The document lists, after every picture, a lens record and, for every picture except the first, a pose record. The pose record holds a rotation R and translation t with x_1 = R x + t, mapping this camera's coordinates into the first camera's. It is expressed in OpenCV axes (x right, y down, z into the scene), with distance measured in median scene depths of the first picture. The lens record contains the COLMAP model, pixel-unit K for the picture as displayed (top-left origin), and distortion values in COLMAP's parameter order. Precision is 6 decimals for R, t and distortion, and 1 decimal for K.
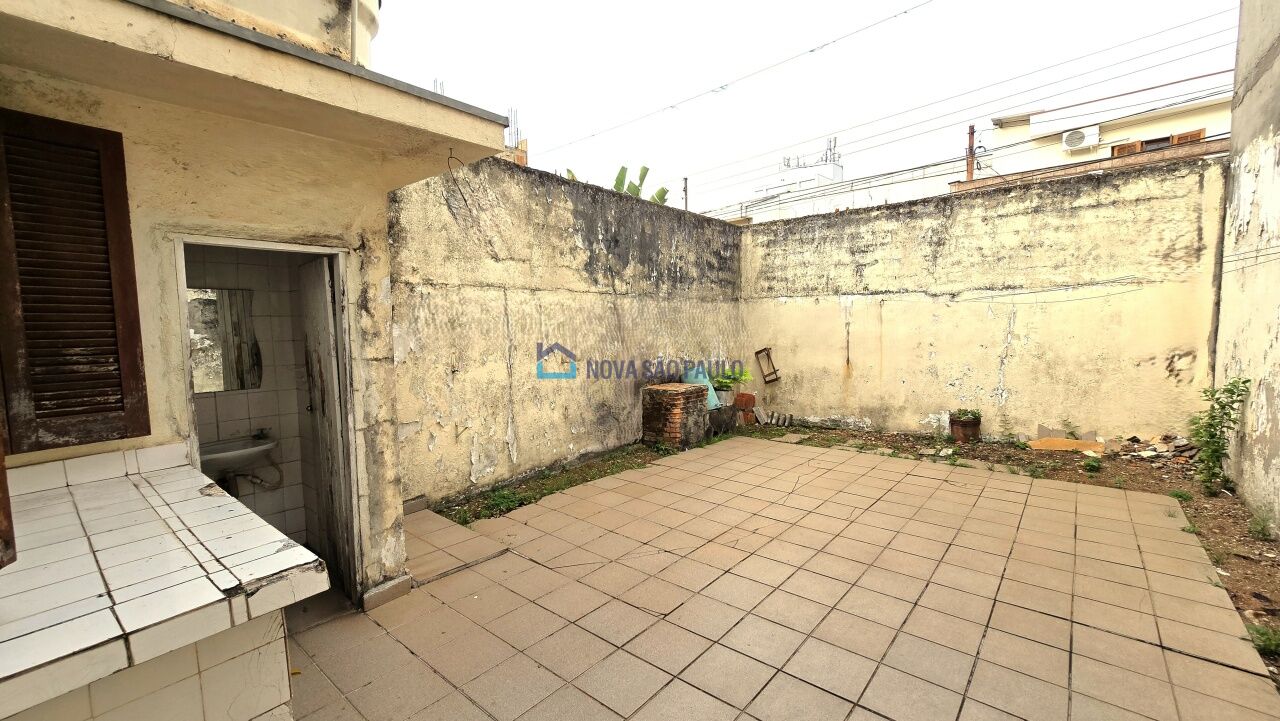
lens RADIAL K [[519.6, 0, 638.7], [0, 519.6, 363.2], [0, 0, 1]] dist [-0.006792, 0.000511]
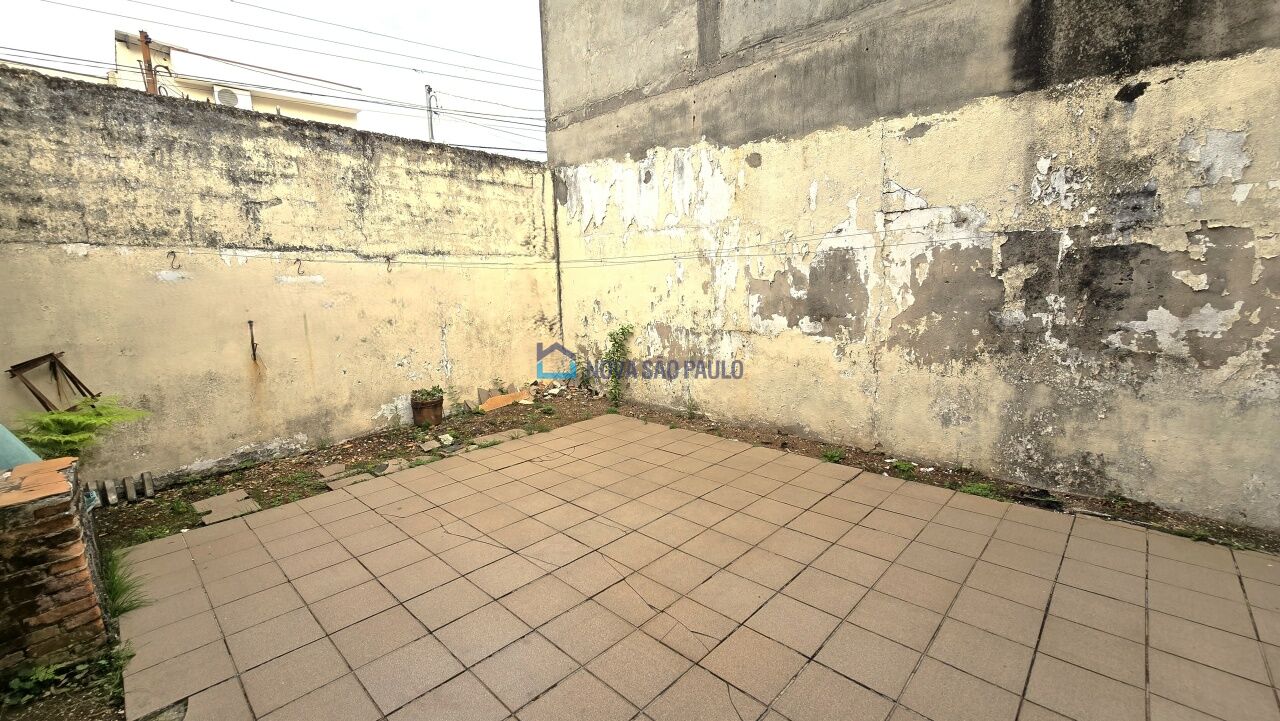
lens RADIAL K [[519.6, 0, 638.4], [0, 519.6, 363.7], [0, 0, 1]] dist [-0.006792, 0.000511]
pose [[0.060687, -0.142862, 0.987880, -0.210660], [0.100405, 0.985558, 0.136358, -0.036827], [-0.993094, 0.090912, 0.074155, 0.544961]]
